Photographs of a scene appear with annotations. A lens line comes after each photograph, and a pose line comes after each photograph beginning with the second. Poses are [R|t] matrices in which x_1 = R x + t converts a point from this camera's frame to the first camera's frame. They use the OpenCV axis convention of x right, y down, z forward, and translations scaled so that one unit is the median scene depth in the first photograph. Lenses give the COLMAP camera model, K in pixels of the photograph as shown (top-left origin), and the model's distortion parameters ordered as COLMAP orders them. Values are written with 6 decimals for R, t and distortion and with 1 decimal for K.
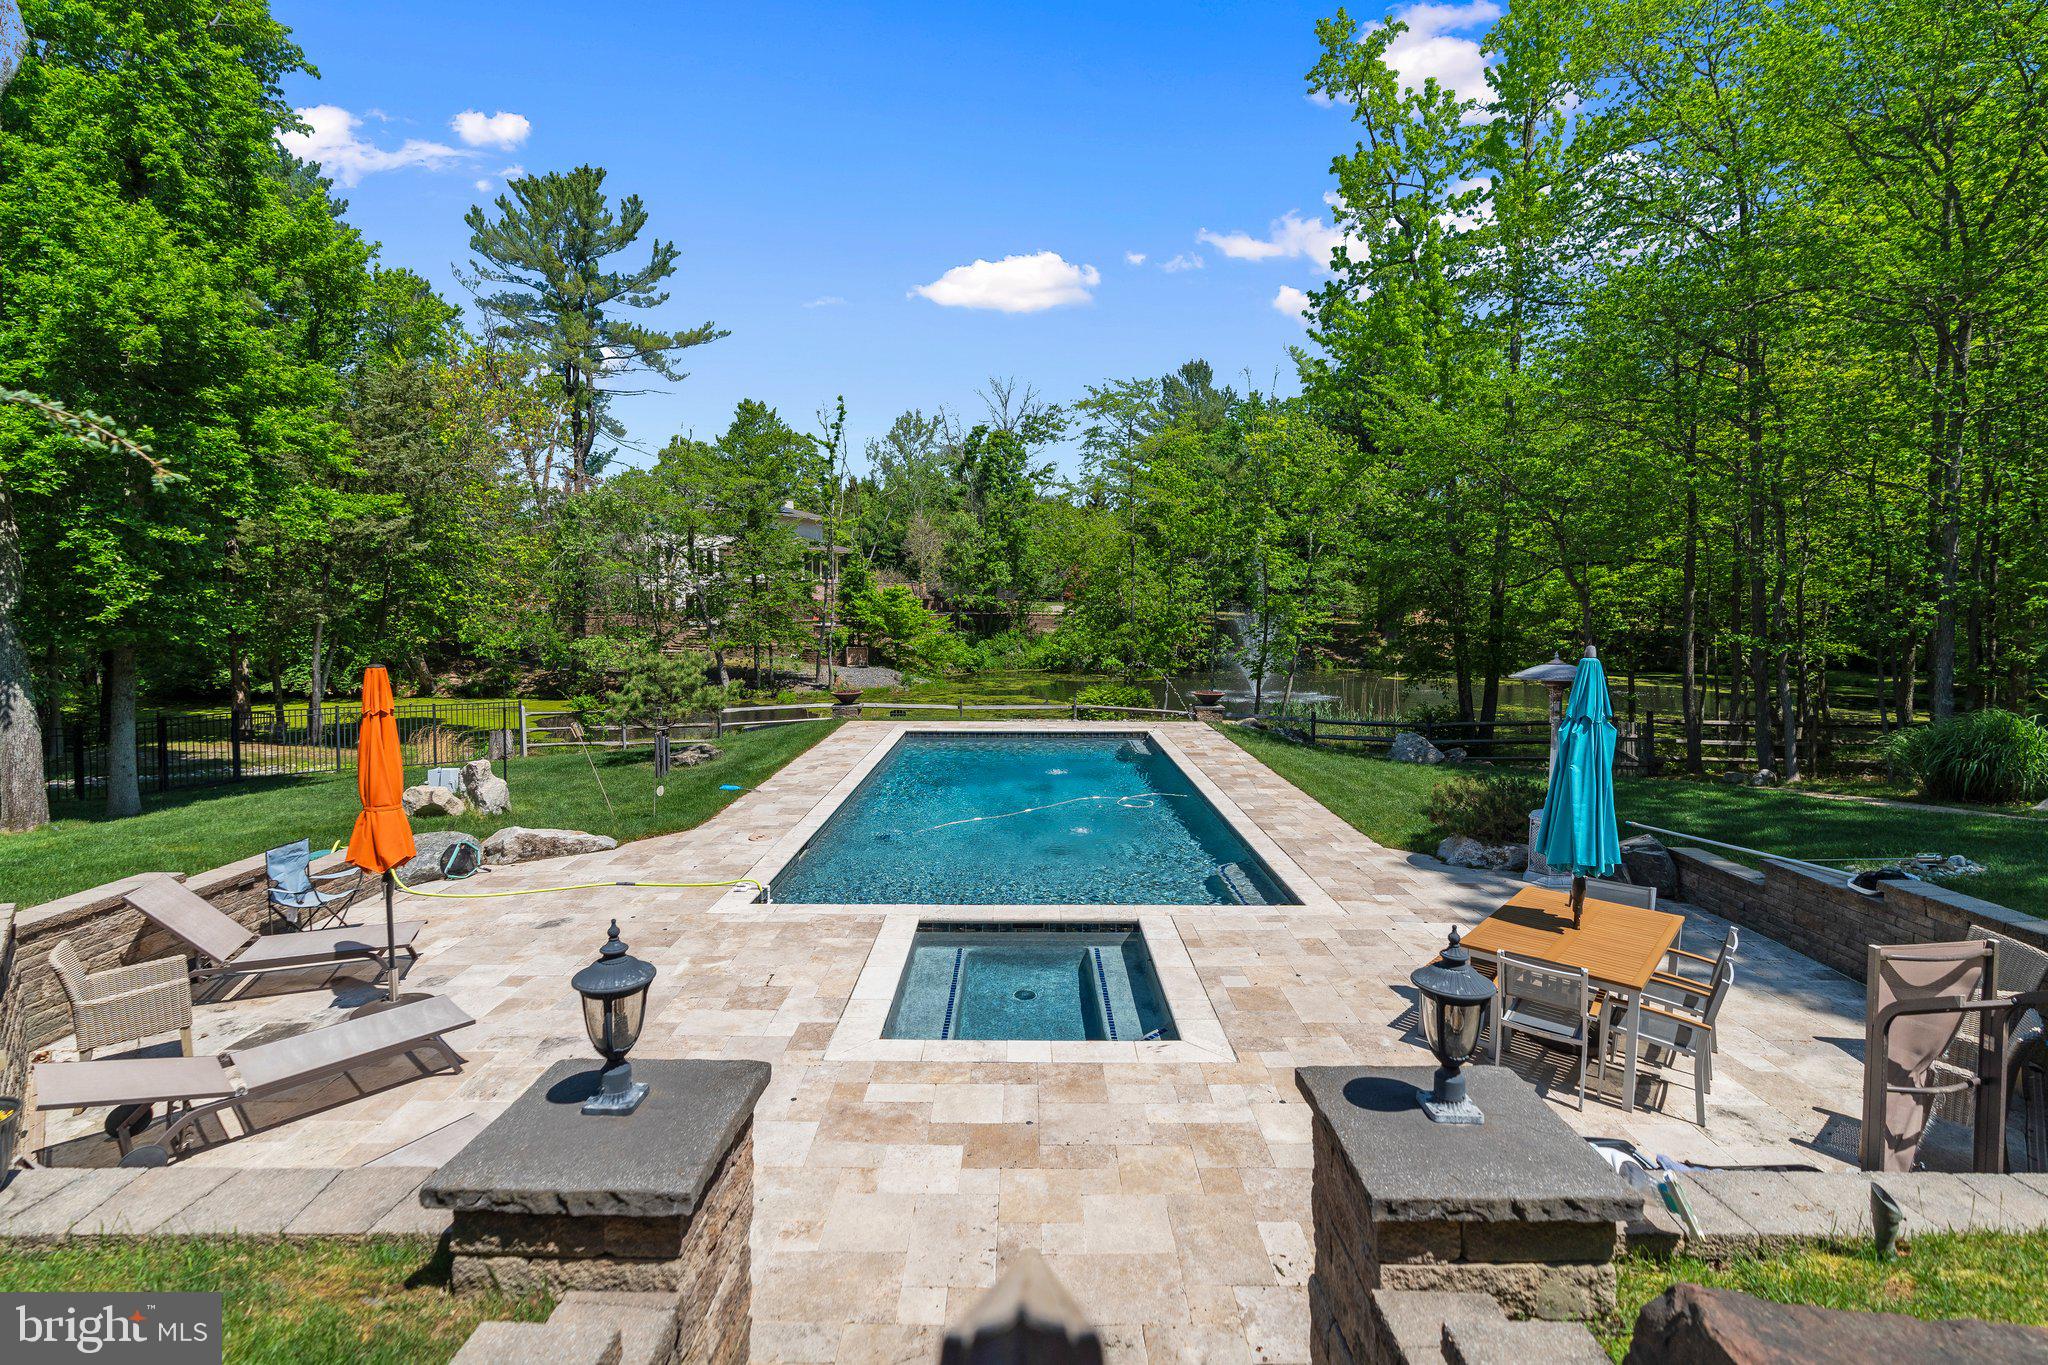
lens RADIAL K [[976.2, 0, 1020.1], [0, 976.2, 656.2], [0, 0, 1]] dist [-0.009625, 0.000476]
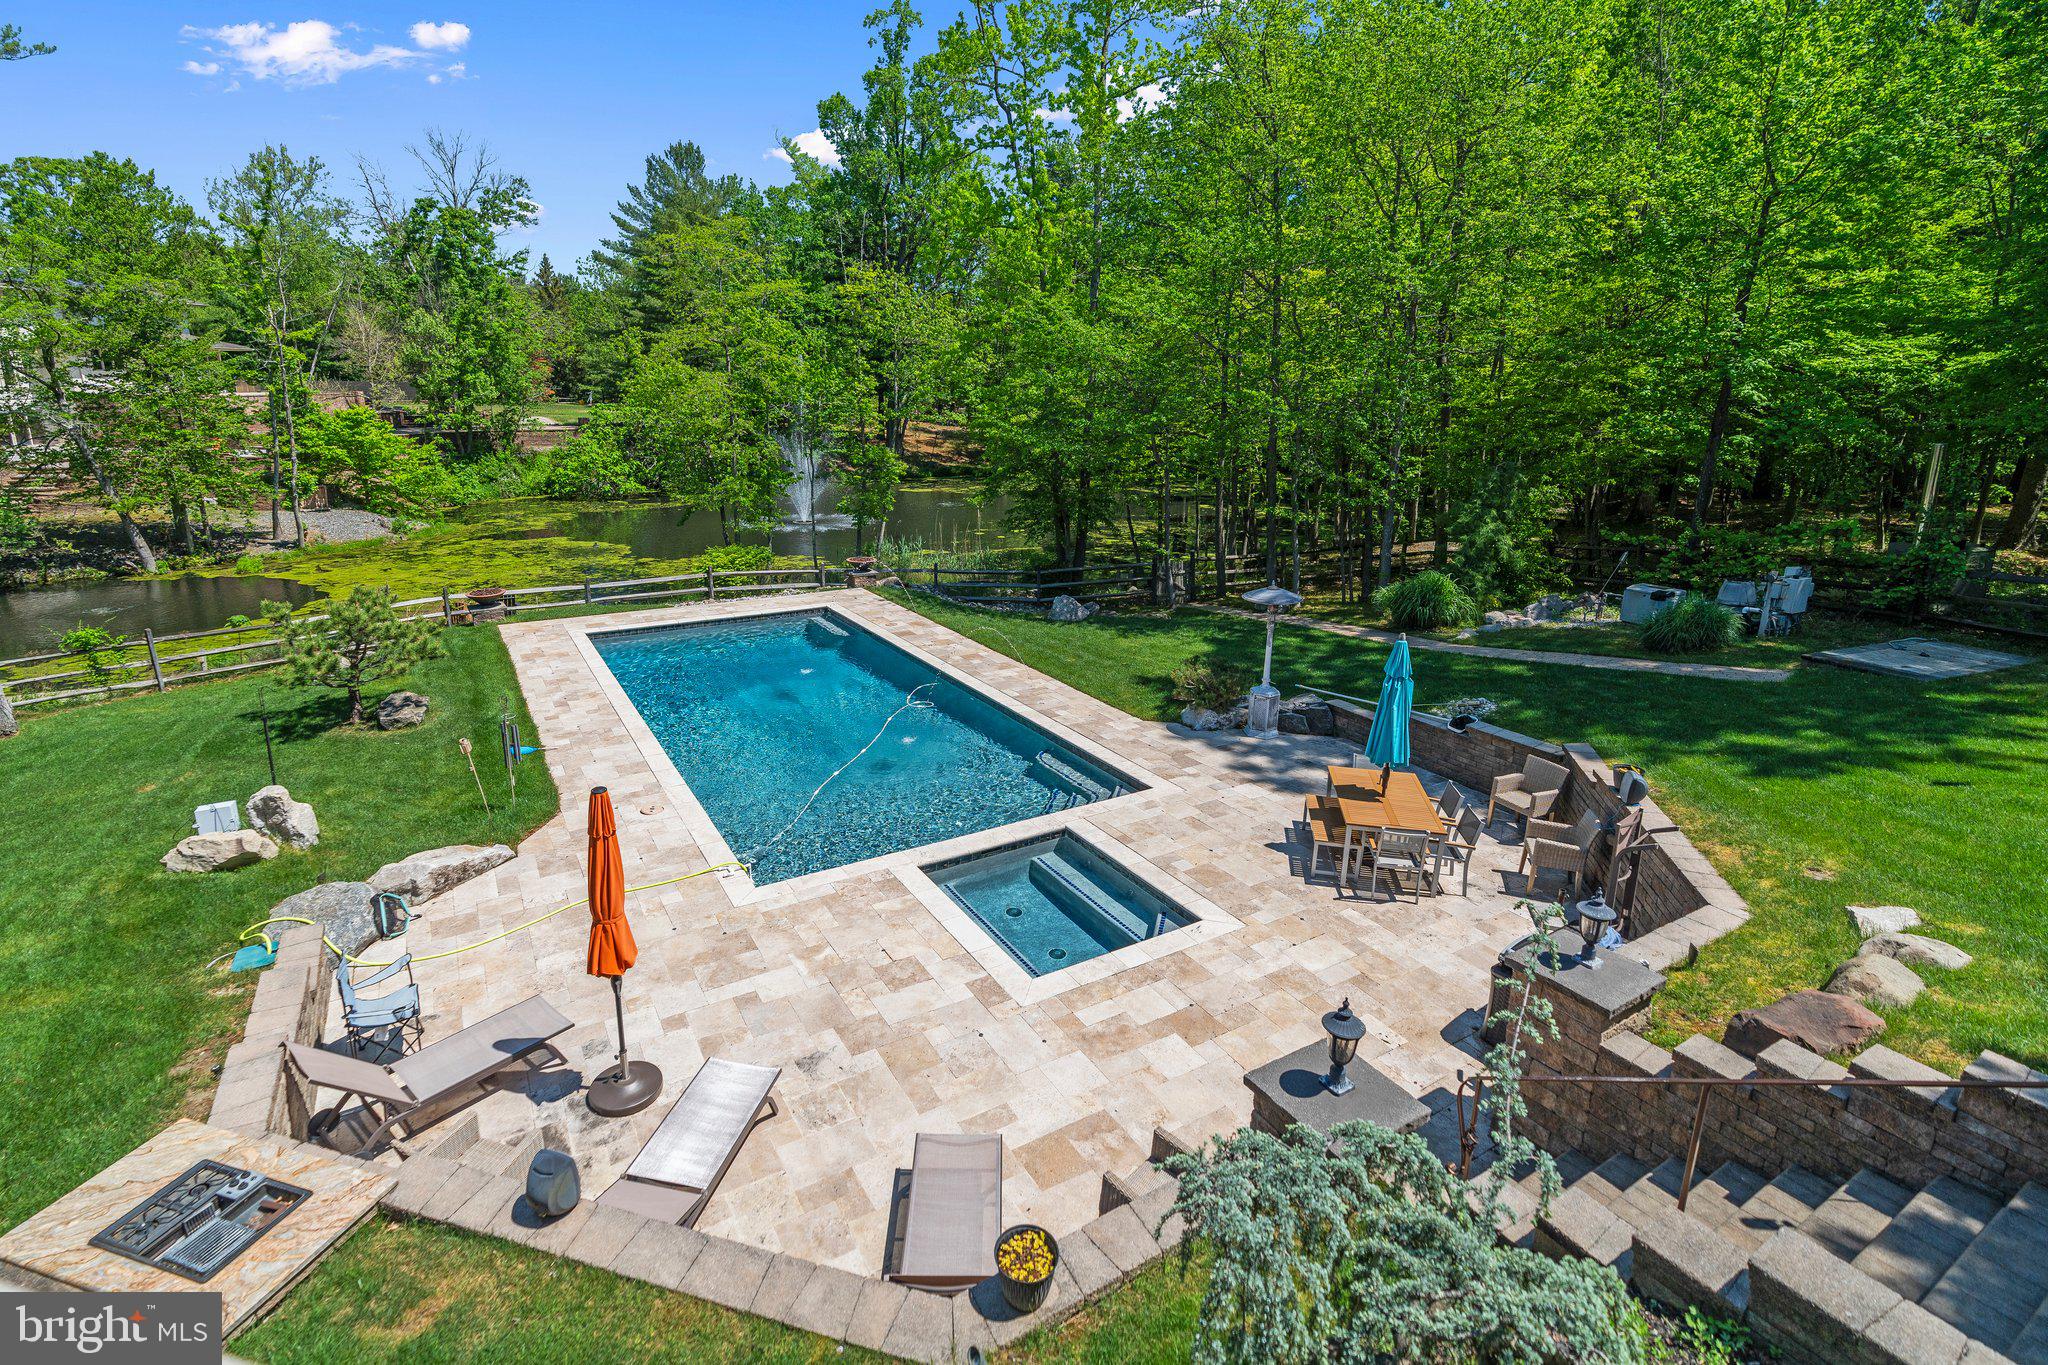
lens RADIAL K [[986.2, 0, 1020.3], [0, 986.2, 643.7], [0, 0, 1]] dist [-0.015390, 0.001107]
pose [[0.852840, -0.124640, 0.507078, -0.187800], [0.018430, 0.977674, 0.209316, -0.081984], [-0.521847, -0.169168, 0.836097, -0.012600]]
